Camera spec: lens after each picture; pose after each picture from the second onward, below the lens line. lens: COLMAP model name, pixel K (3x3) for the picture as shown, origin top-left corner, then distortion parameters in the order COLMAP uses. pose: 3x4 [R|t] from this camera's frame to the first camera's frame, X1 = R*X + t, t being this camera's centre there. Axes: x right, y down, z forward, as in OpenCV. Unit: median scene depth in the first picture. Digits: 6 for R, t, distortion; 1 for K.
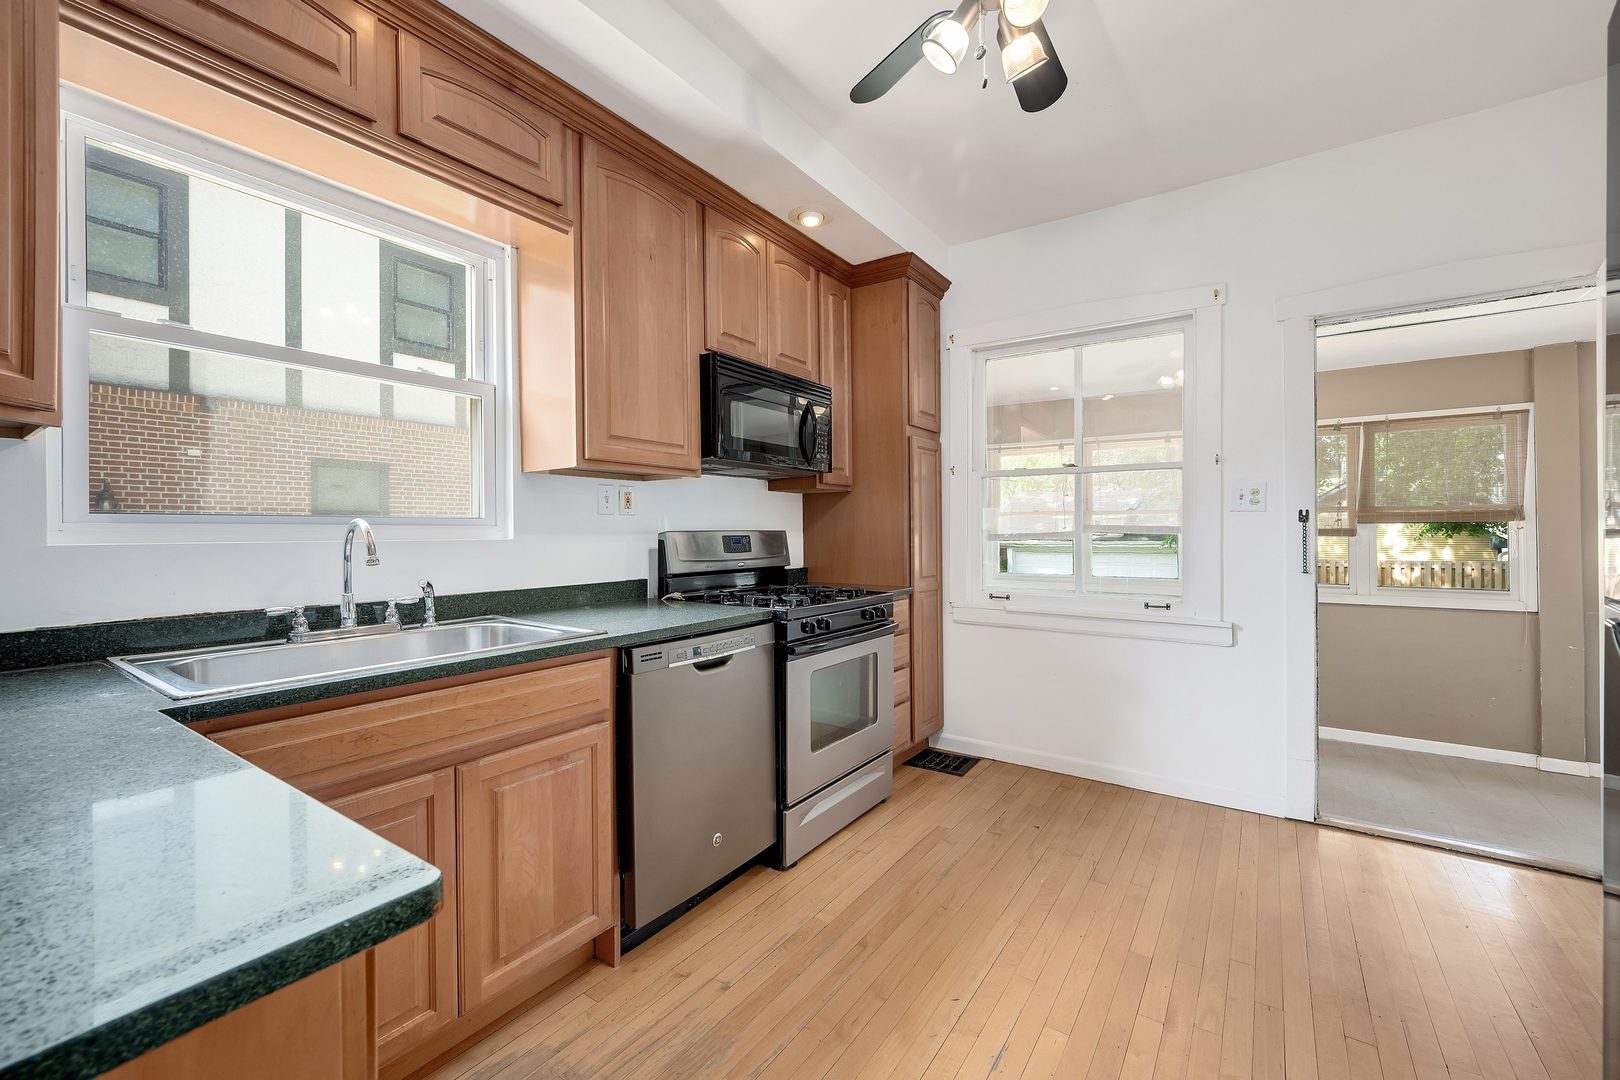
lens RADIAL K [[648.3, 0, 814.8], [0, 648.3, 532.5], [0, 0, 1]] dist [0.000607, 0.000276]
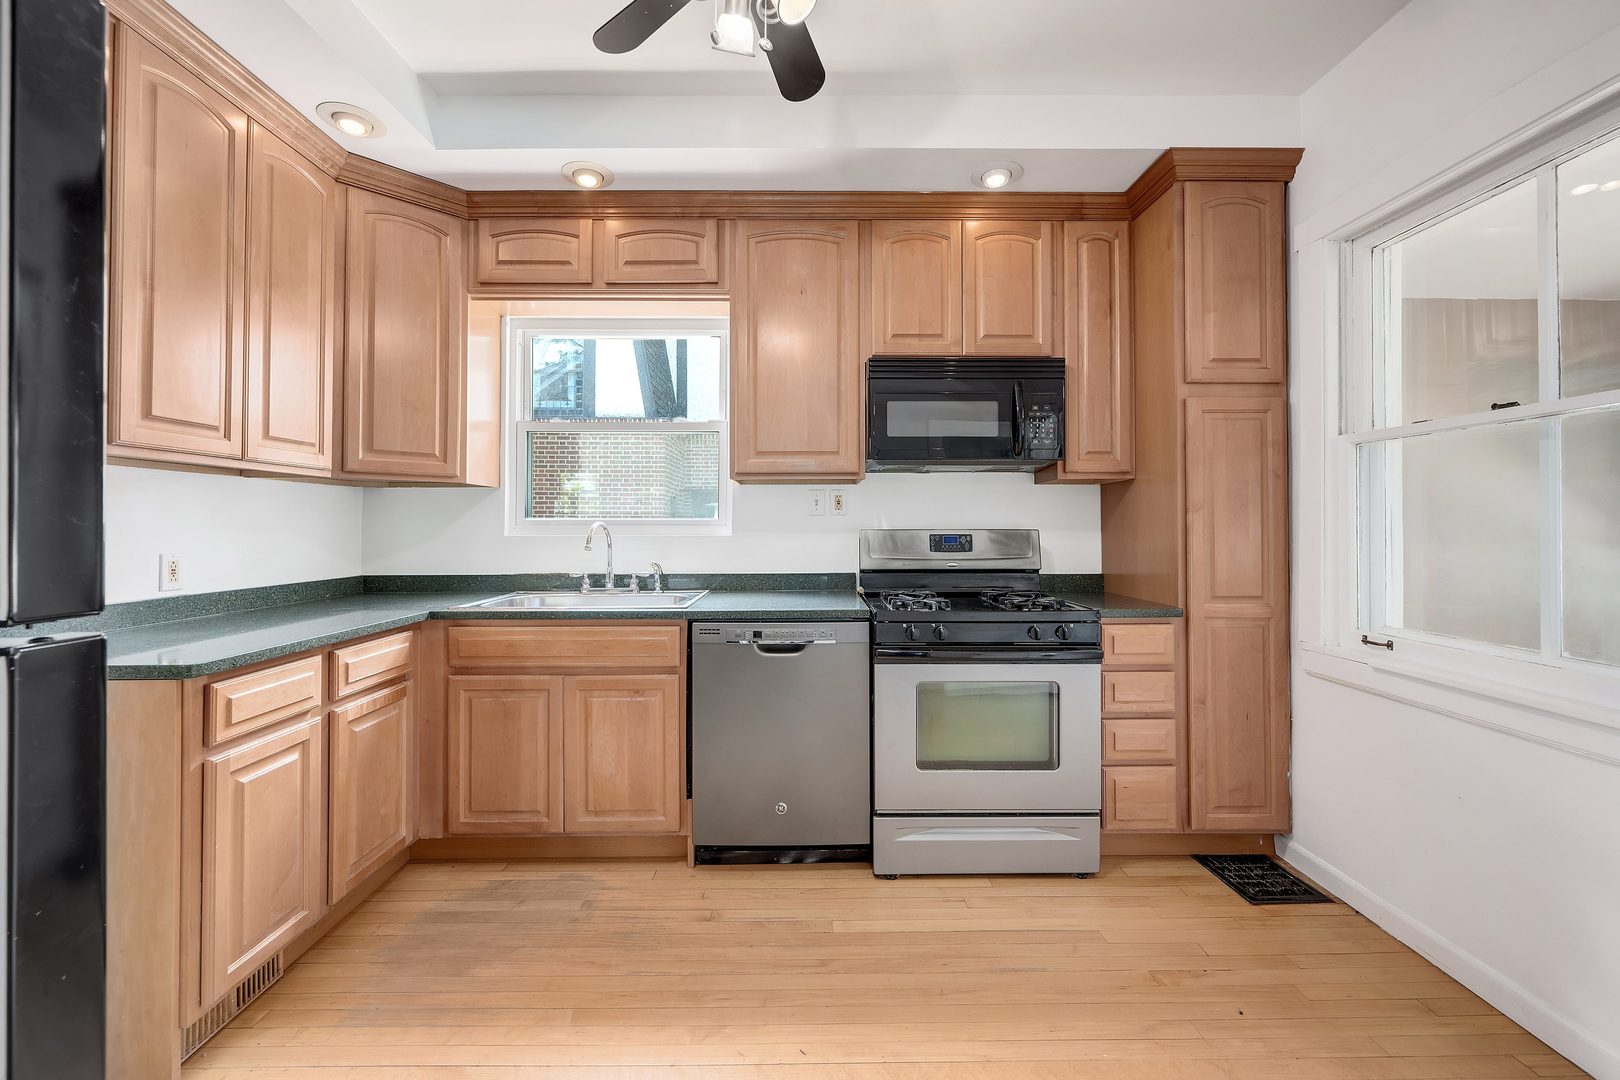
lens RADIAL K [[648.3, 0, 821.1], [0, 648.3, 523.2], [0, 0, 1]] dist [0.000607, 0.000276]
pose [[0.584181, -0.005244, -0.811607, 0.725239], [-0.003250, 0.999956, -0.008801, -0.004309], [0.811617, 0.007779, 0.584138, 0.368680]]
